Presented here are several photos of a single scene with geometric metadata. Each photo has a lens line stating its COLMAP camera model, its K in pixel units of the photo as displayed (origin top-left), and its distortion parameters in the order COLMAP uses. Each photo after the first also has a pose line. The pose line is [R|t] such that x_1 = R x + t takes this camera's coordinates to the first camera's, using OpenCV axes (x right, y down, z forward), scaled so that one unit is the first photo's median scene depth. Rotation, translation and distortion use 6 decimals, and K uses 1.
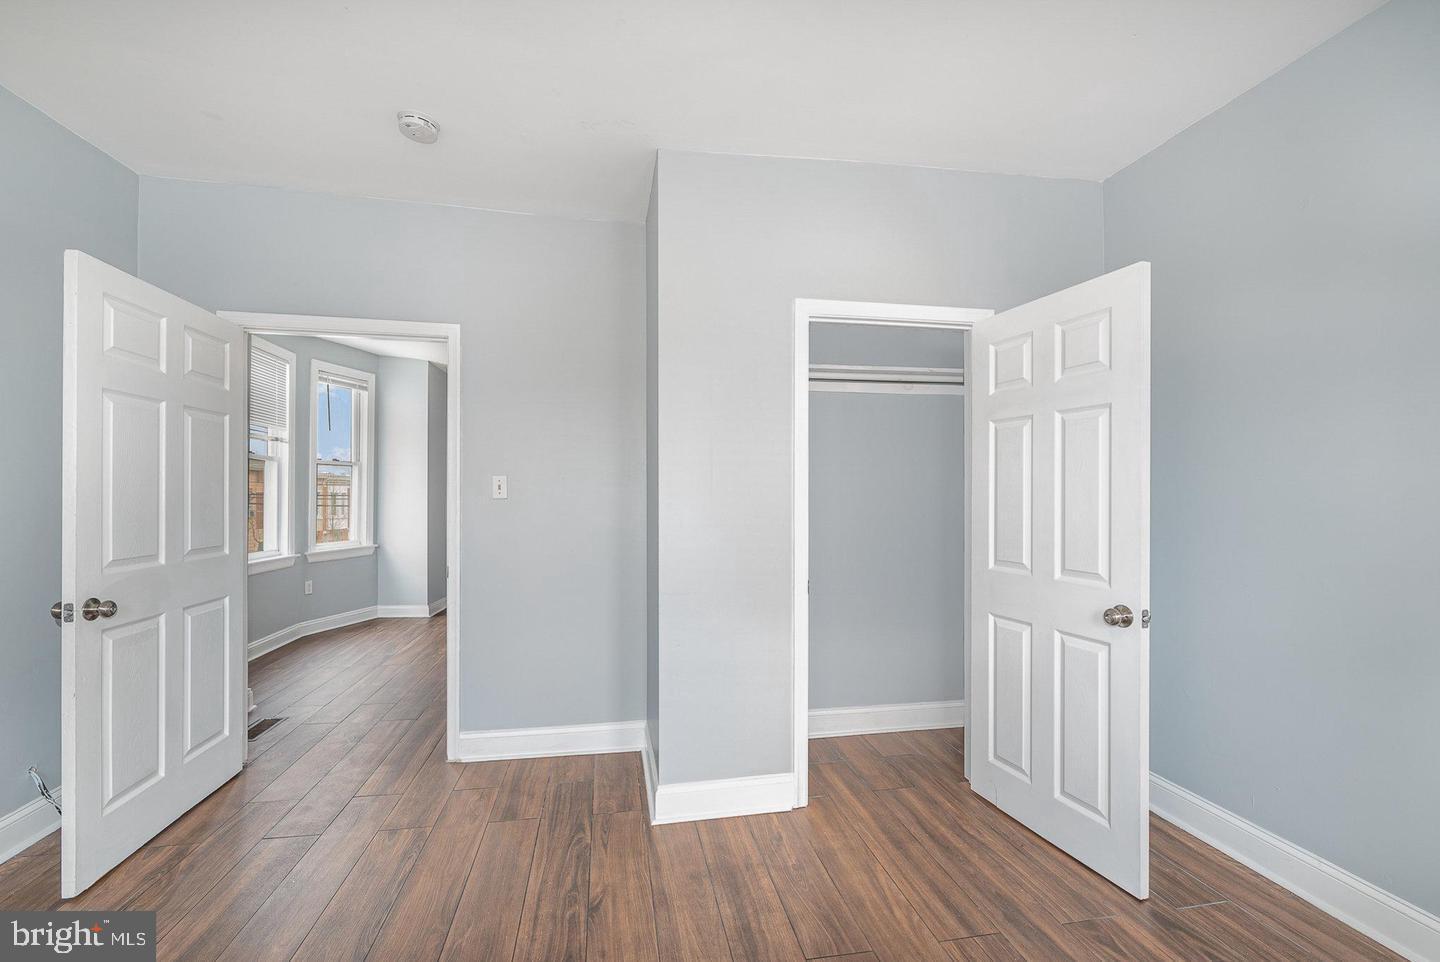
lens RADIAL K [[622.8, 0, 720.3], [0, 622.8, 492.5], [0, 0, 1]] dist [0.000715, 0.000180]
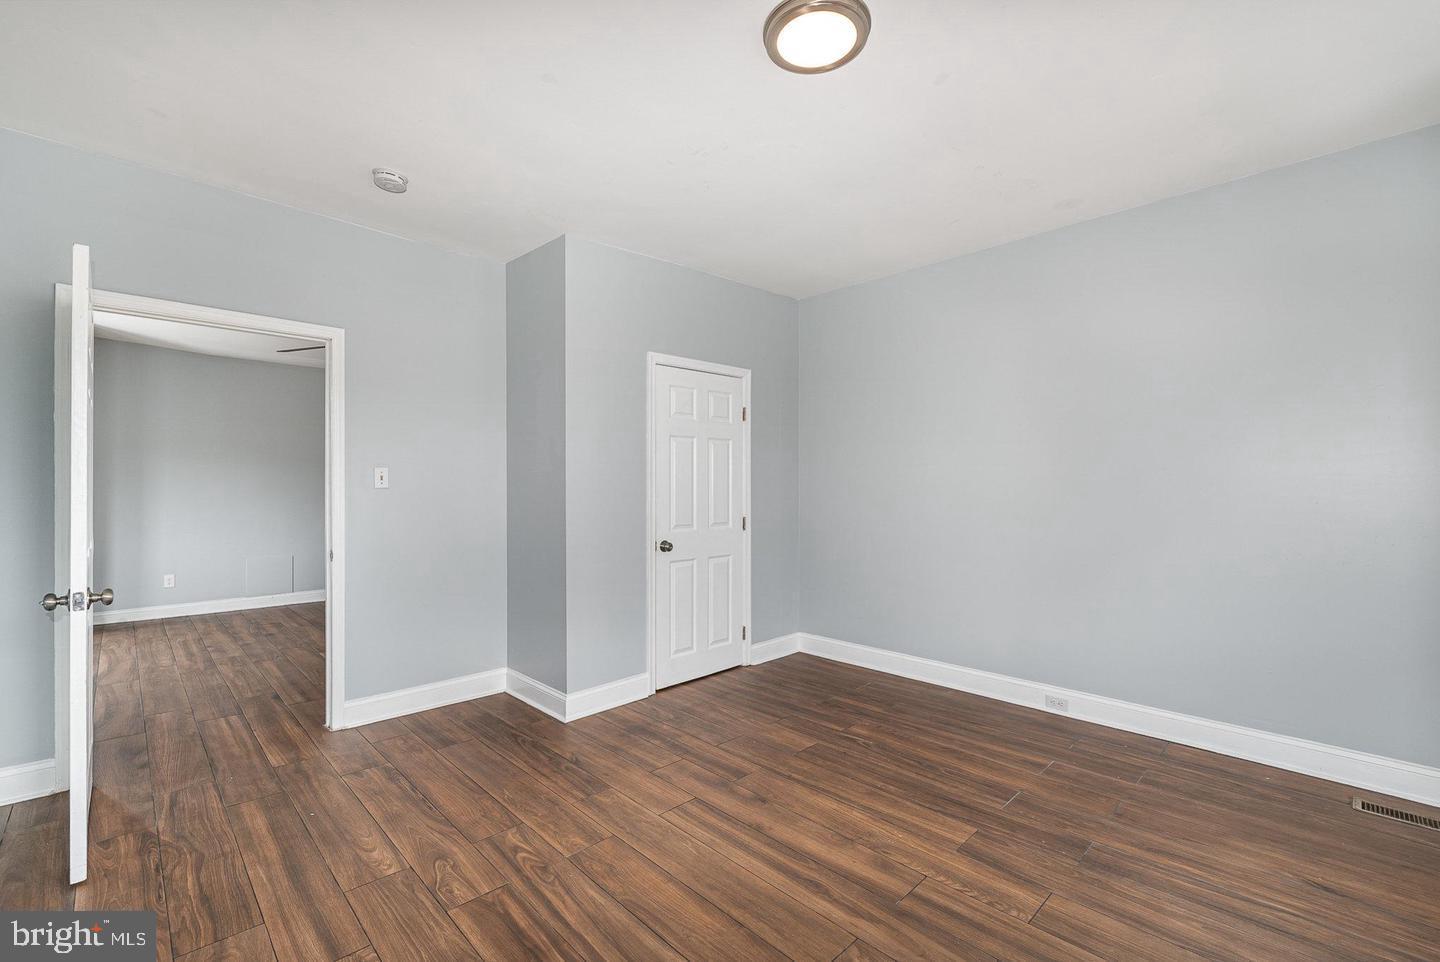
lens RADIAL K [[618.9, 0, 720.0], [0, 618.9, 481.0], [0, 0, 1]] dist [-0.000021, 0.000076]
pose [[0.831903, 0.000739, 0.554921, -0.627008], [0.000808, 0.999996, -0.002543, -0.000101], [-0.554920, 0.002564, 0.831899, -0.359143]]
